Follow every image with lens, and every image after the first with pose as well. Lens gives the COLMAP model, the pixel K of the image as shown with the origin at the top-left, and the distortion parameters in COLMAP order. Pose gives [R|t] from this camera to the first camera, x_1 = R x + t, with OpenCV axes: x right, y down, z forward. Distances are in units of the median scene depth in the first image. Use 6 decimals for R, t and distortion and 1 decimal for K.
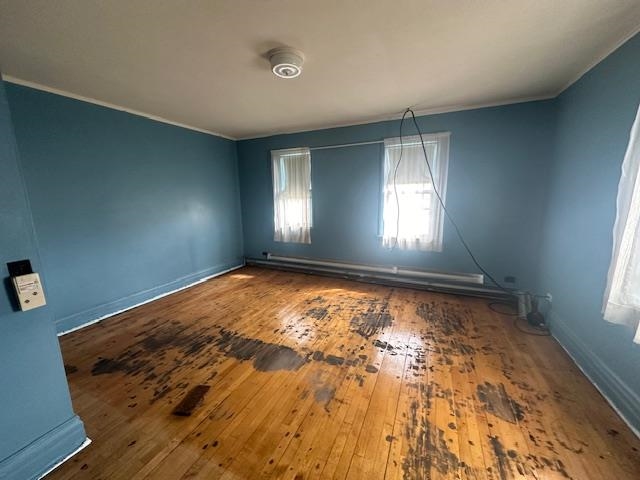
lens RADIAL K [[250.9, 0, 321.1], [0, 250.9, 242.8], [0, 0, 1]] dist [-0.000282, -0.000082]
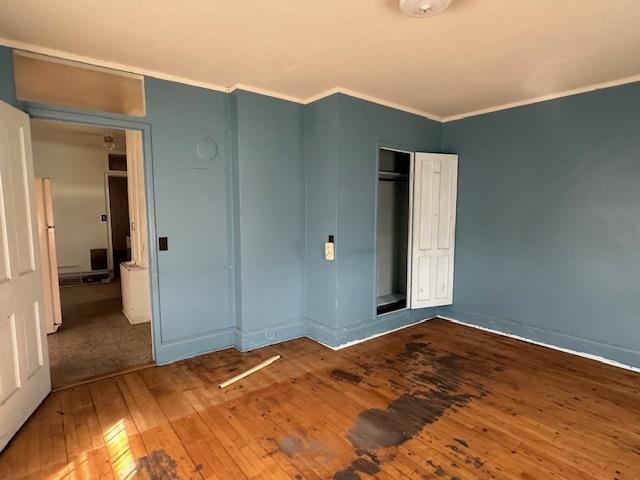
lens RADIAL K [[345.0, 0, 321.6], [0, 345.0, 242.0], [0, 0, 1]] dist [-0.005784, -0.000885]
pose [[-0.446654, 0.100277, -0.889070, 0.605354], [-0.166251, 0.967092, 0.192598, -0.183119], [0.879125, 0.233834, -0.415284, 0.940334]]
